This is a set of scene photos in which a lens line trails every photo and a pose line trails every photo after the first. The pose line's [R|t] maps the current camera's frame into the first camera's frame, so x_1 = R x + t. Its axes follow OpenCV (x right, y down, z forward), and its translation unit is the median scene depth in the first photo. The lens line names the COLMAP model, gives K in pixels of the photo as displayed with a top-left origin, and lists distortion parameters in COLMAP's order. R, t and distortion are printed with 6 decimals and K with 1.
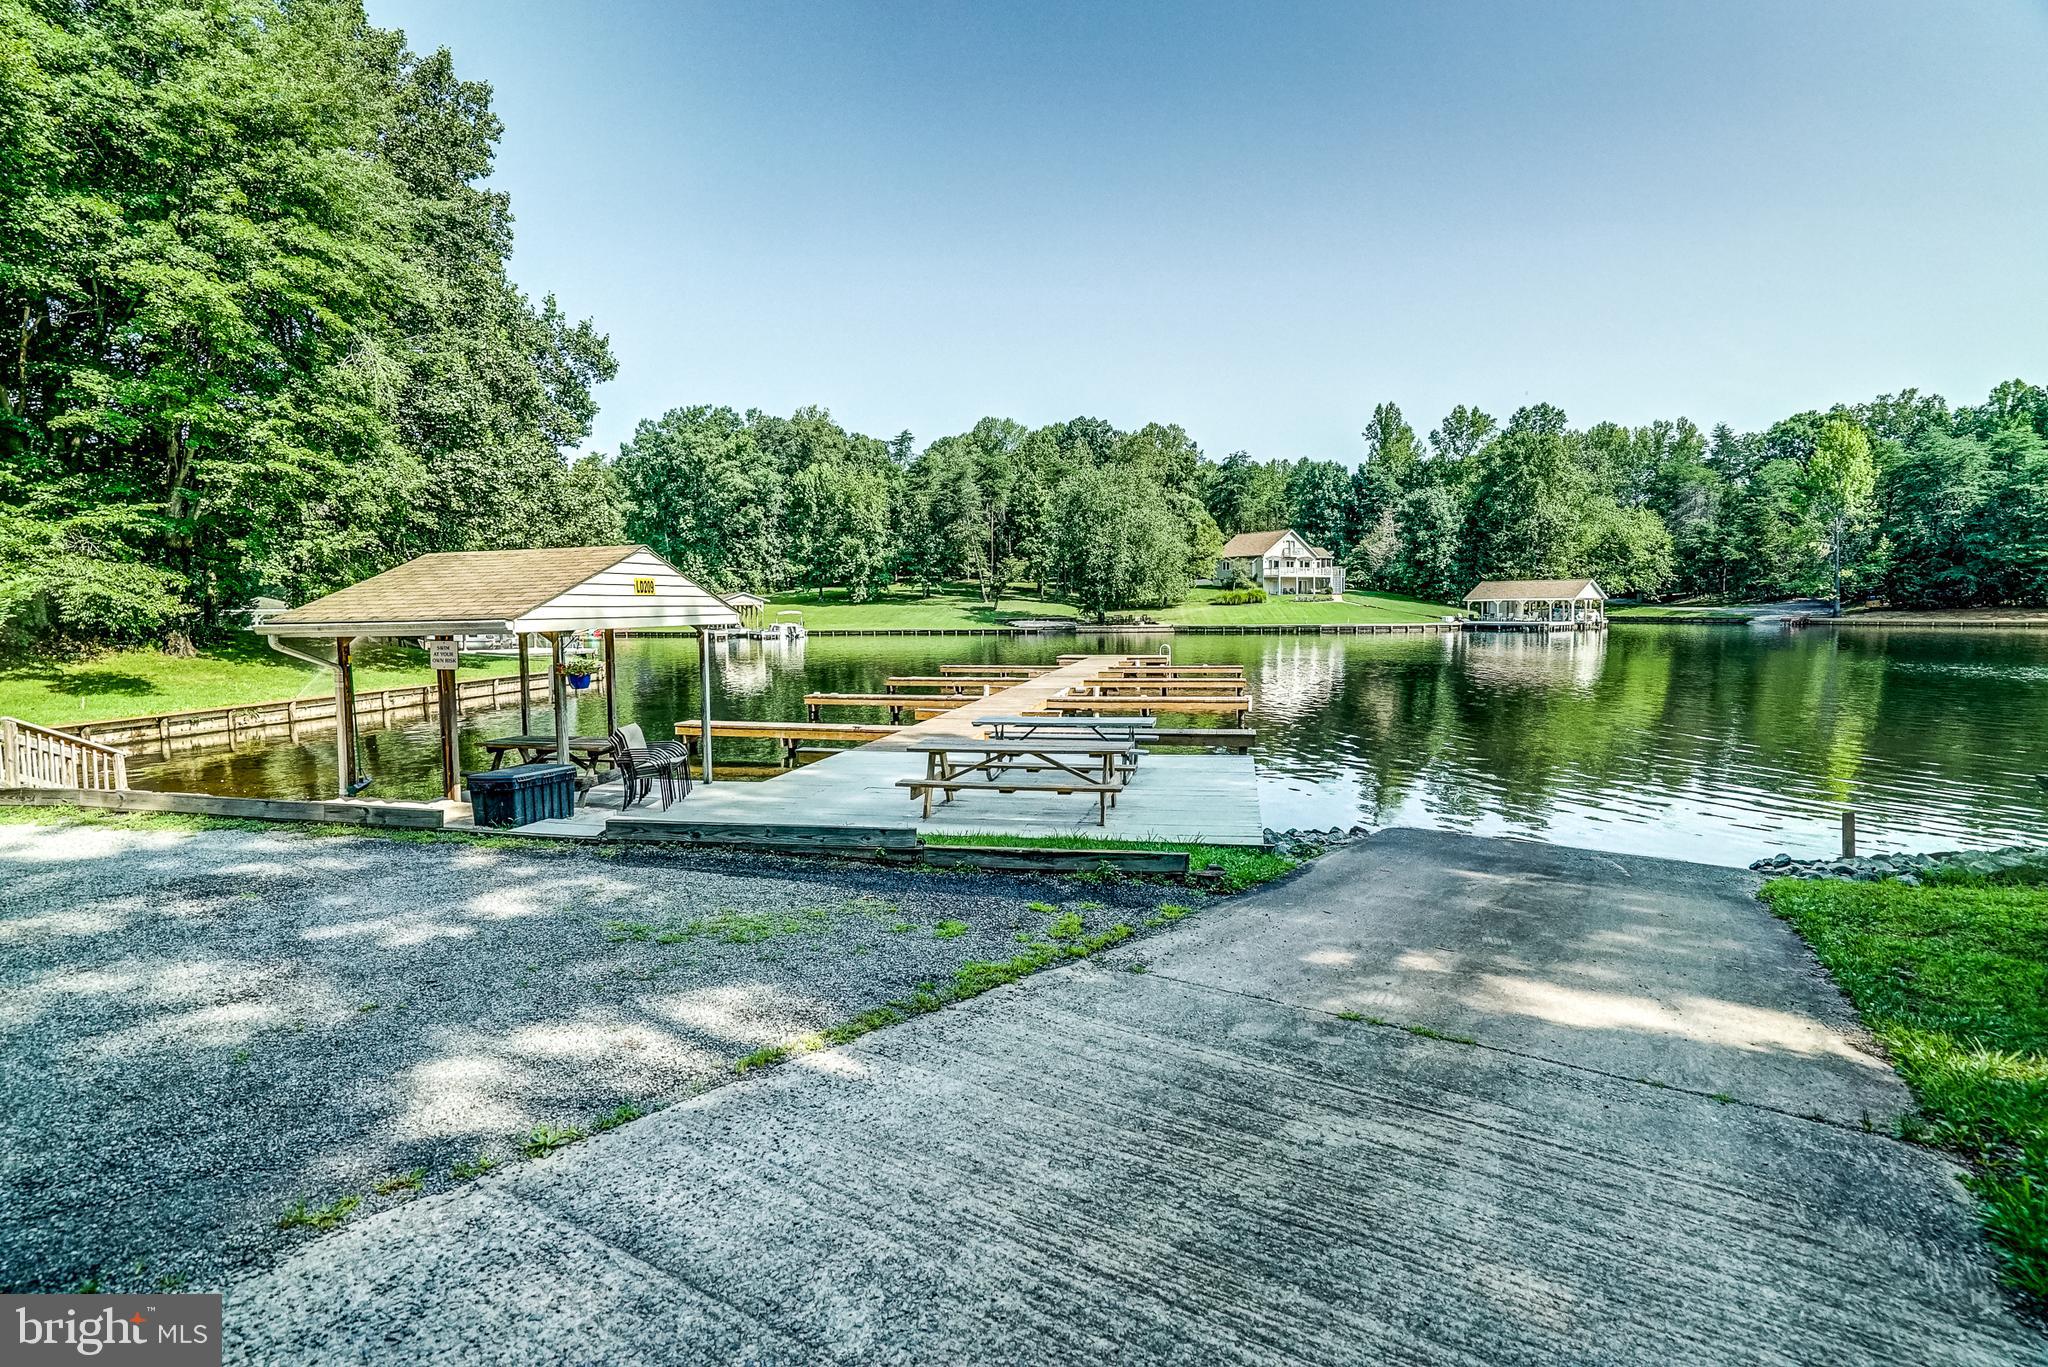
lens RADIAL K [[975.2, 0, 1051.1], [0, 975.2, 666.3], [0, 0, 1]] dist [-0.008174, 0.007409]
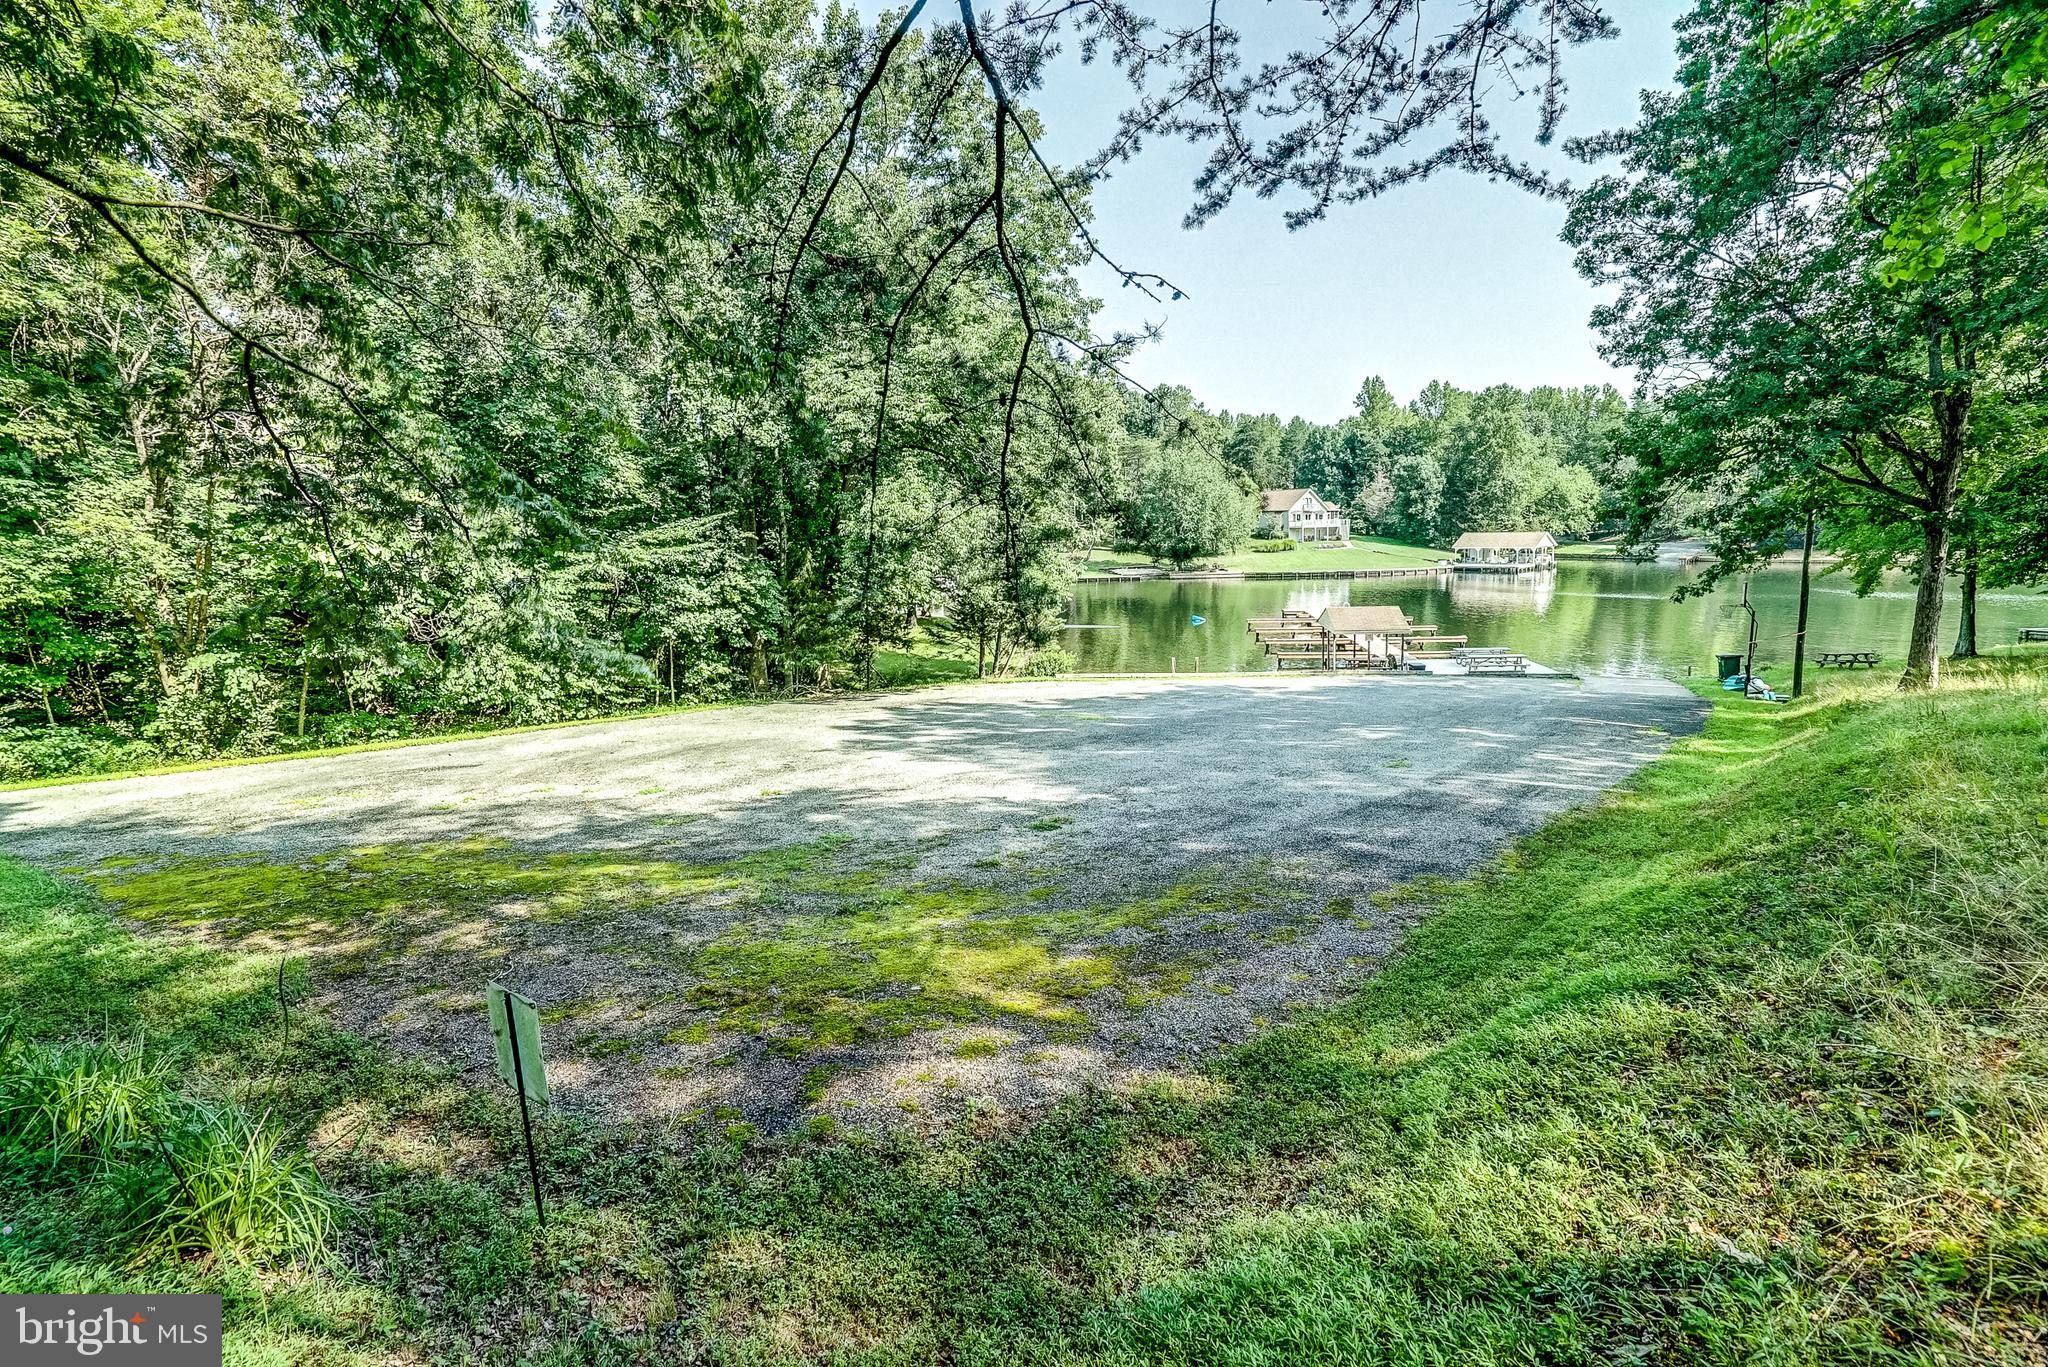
lens RADIAL K [[975.2, 0, 1040.1], [0, 975.2, 663.1], [0, 0, 1]] dist [-0.008174, 0.007409]
pose [[0.997524, -0.024292, 0.065995, -0.189626], [0.019039, 0.996685, 0.079095, -0.023006], [-0.067698, -0.077643, 0.994680, -0.243228]]
